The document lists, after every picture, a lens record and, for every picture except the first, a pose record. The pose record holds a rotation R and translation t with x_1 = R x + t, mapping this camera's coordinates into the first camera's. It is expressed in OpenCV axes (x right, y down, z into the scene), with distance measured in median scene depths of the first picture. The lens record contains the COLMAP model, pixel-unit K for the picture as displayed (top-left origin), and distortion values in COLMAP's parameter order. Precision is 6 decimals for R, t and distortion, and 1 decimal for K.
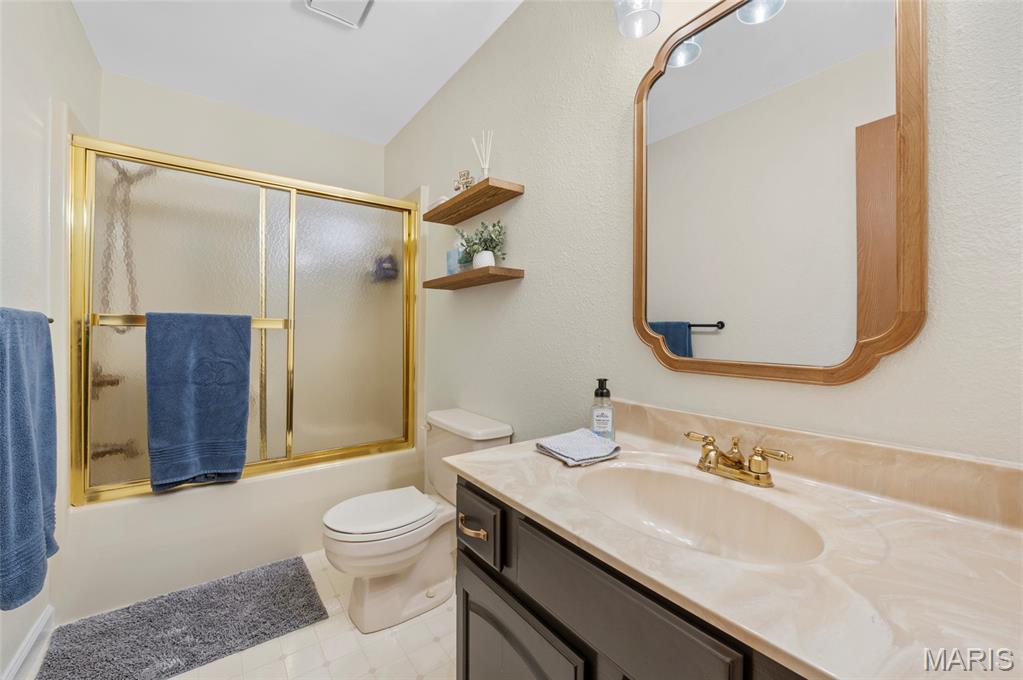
lens RADIAL K [[412.6, 0, 511.5], [0, 412.6, 337.0], [0, 0, 1]] dist [-0.014975, -0.000165]
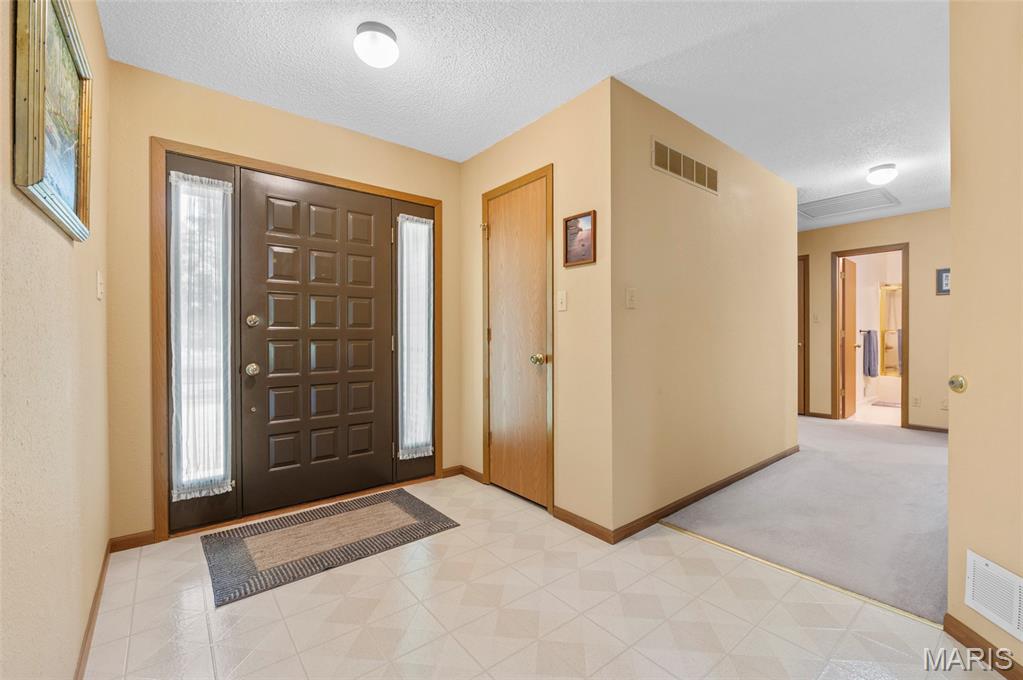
lens RADIAL K [[434.0, 0, 512.7], [0, 434.0, 335.1], [0, 0, 1]] dist [-0.006953, -0.002440]
pose [[0.072529, 0.000676, -0.997366, 2.552785], [-0.000190, 1.000000, 0.000664, -0.004151], [0.997366, 0.000141, 0.072529, -2.582706]]
